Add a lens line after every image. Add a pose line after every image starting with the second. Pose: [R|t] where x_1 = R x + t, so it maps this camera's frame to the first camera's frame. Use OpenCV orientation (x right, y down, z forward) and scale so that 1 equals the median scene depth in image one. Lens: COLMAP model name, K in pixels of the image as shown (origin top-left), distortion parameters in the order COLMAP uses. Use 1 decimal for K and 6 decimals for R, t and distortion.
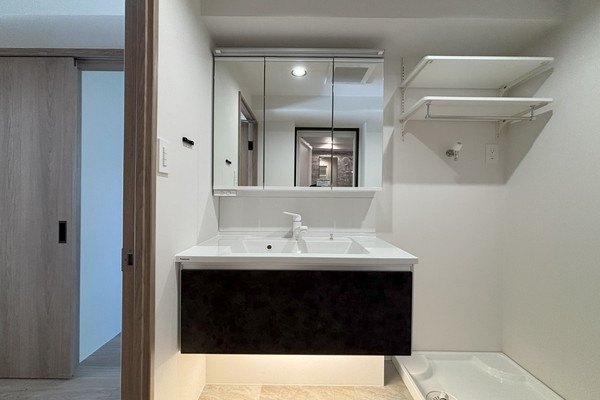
lens RADIAL K [[252.1, 0, 296.2], [0, 252.1, 198.3], [0, 0, 1]] dist [0.000234, 0.000552]
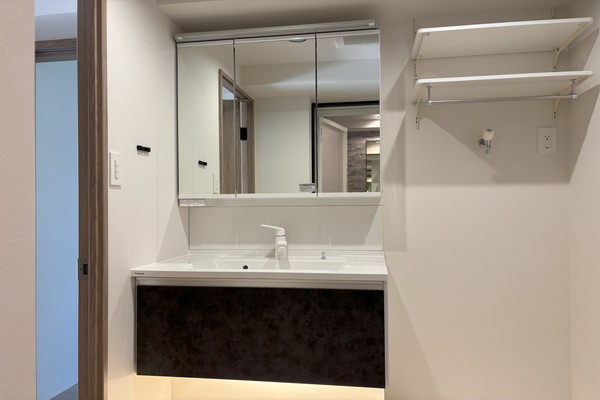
lens RADIAL K [[448.2, 0, 300.6], [0, 448.2, 202.4], [0, 0, 1]] dist [0.045438, -0.018644]
pose [[0.987266, -0.018747, -0.157971, 0.356426], [0.017434, 0.999801, -0.009694, -0.001550], [0.158121, 0.006816, 0.987396, -0.485957]]
